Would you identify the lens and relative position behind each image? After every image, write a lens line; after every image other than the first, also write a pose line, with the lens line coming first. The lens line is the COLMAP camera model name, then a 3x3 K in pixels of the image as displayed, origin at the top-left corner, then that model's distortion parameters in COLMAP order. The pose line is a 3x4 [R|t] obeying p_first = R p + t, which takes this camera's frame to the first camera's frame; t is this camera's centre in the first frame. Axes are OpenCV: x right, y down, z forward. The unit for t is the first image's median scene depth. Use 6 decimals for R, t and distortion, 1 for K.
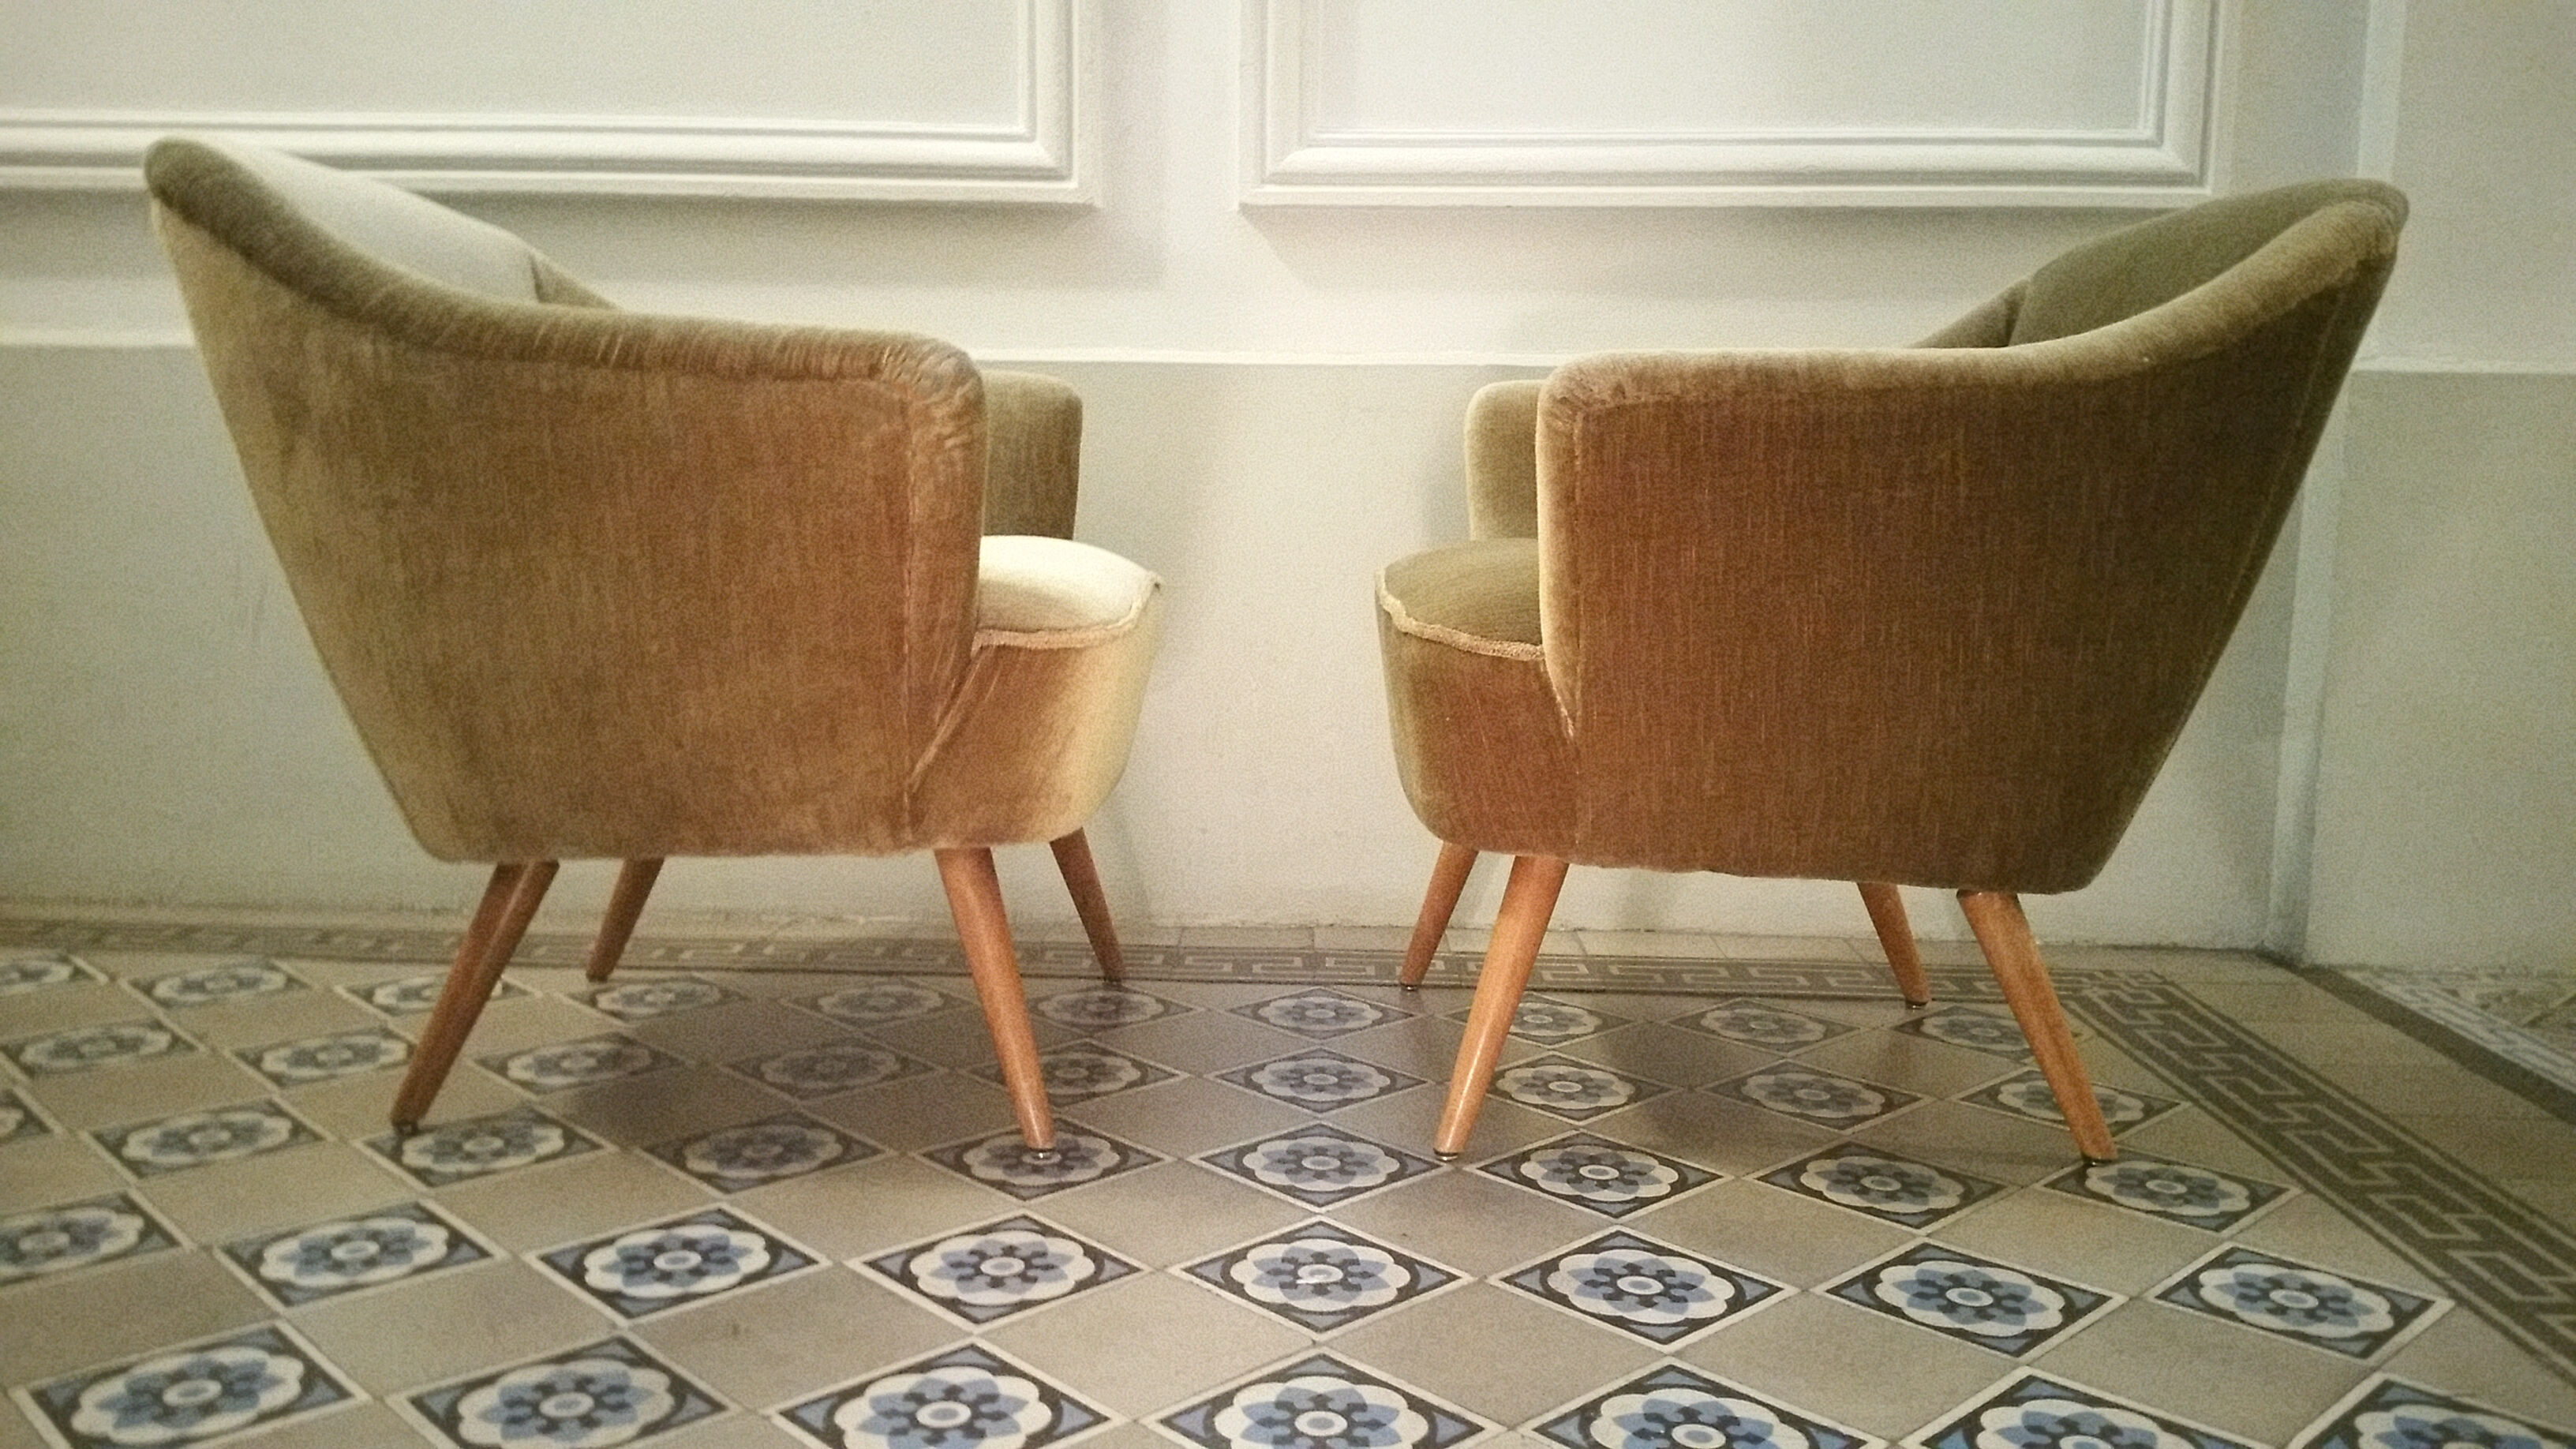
lens RADIAL K [[2061.9, 0, 1288.0], [0, 2061.9, 724.5], [0, 0, 1]] dist [0.094938, -0.191905]
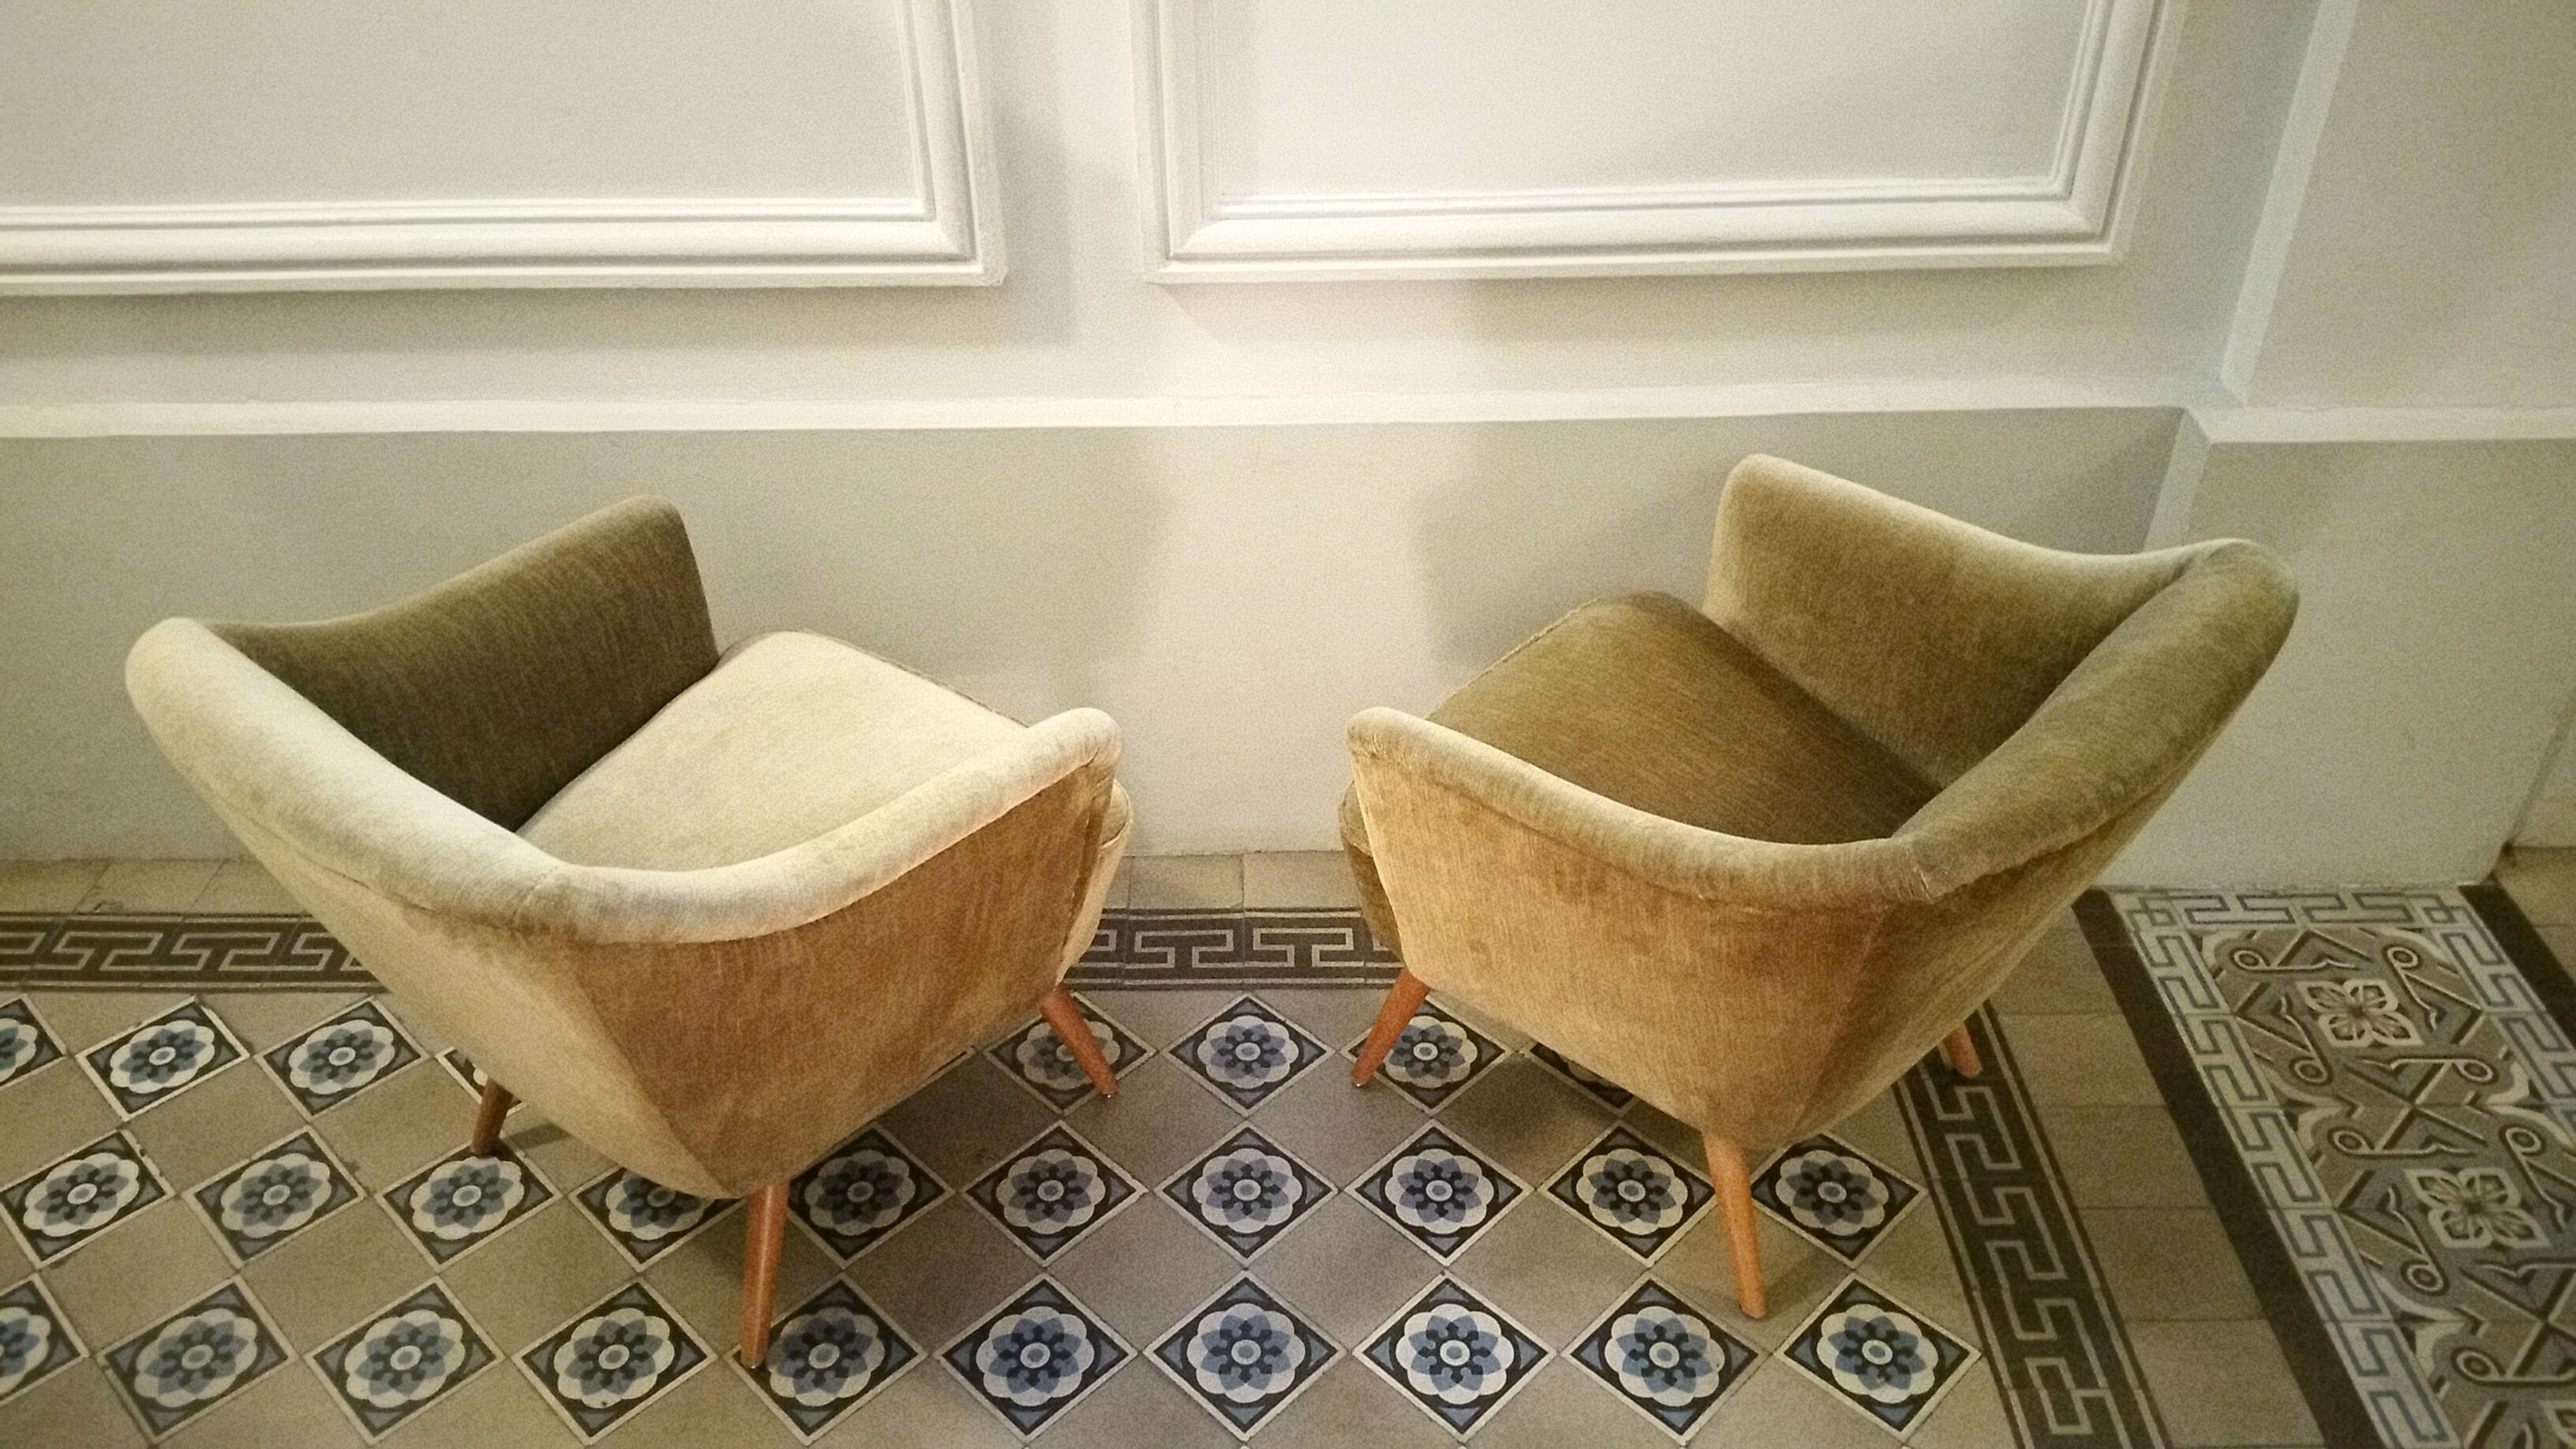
lens RADIAL K [[2054.0, 0, 1265.3], [0, 2054.0, 718.2], [0, 0, 1]] dist [0.074813, -0.138703]
pose [[0.999545, -0.030136, -0.001332, 0.044252], [0.027165, 0.880024, 0.474151, -0.806507], [-0.013116, -0.473971, 0.880443, 0.028025]]
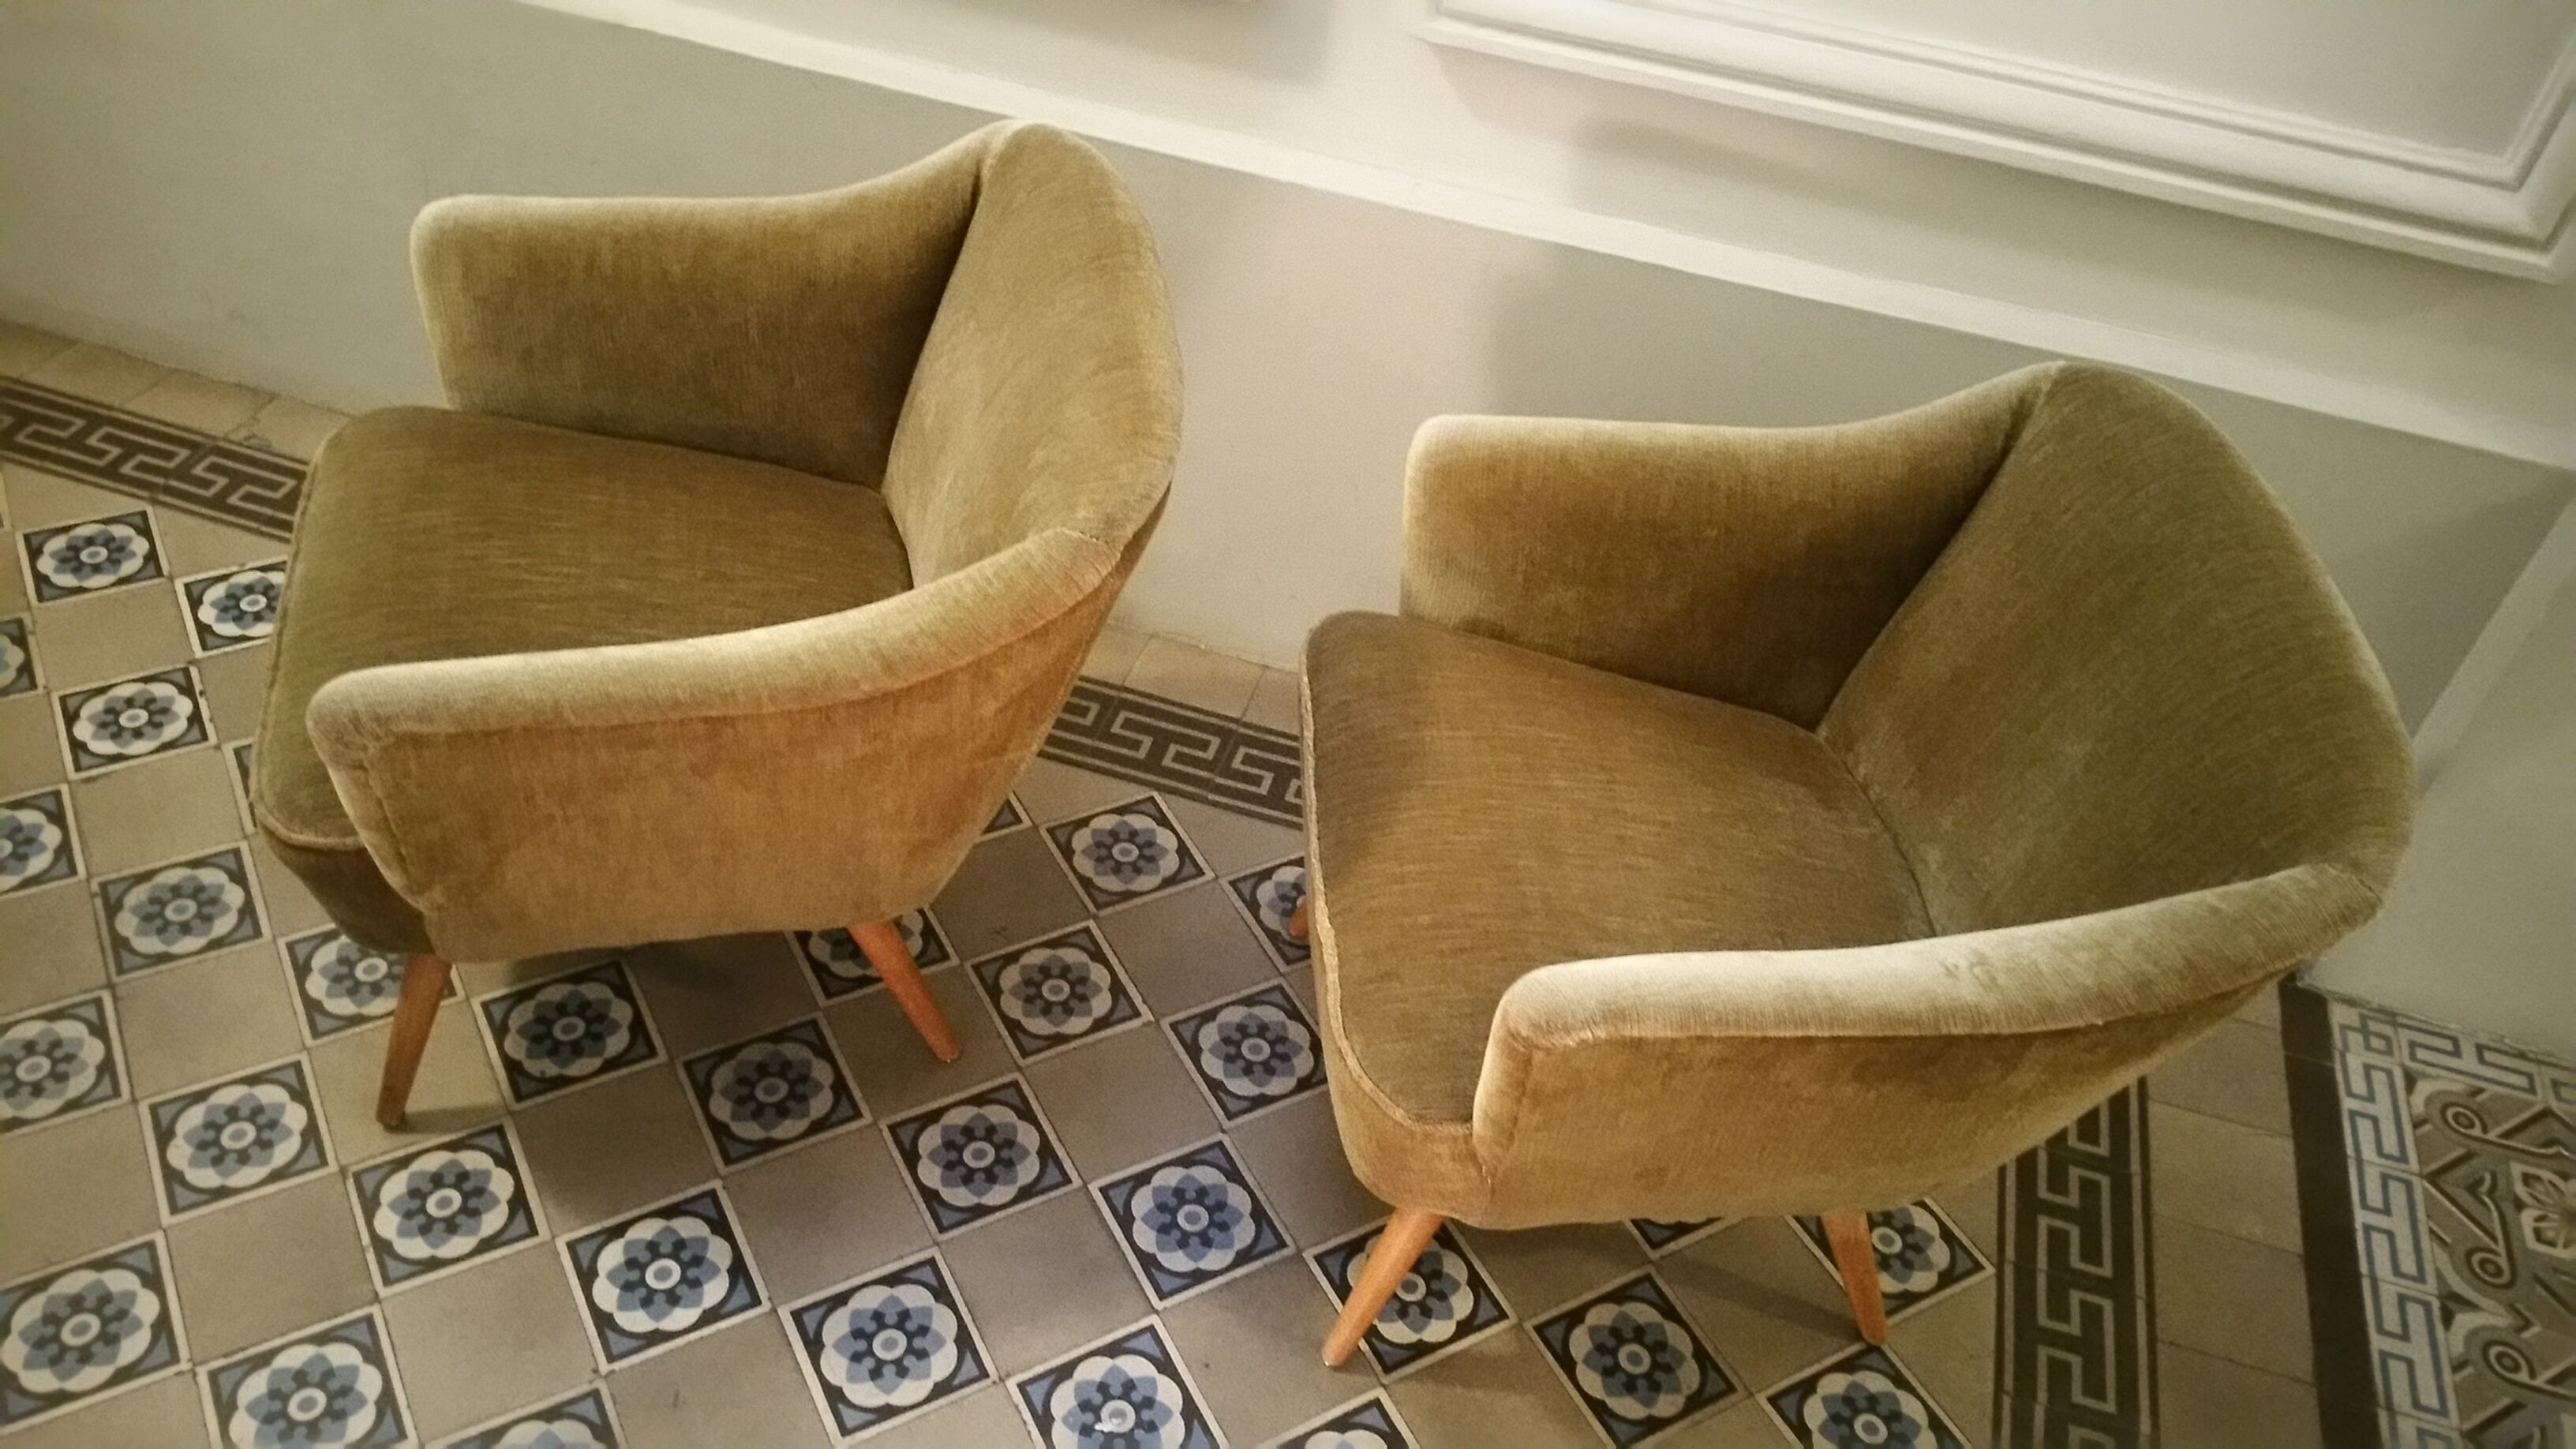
lens RADIAL K [[2061.9, 0, 1288.0], [0, 2061.9, 724.5], [0, 0, 1]] dist [0.094938, -0.191905]
pose [[0.962922, 0.236639, -0.129548, 0.167284], [-0.123065, 0.812626, 0.569644, -0.765343], [0.240074, -0.532580, 0.811617, 0.179036]]
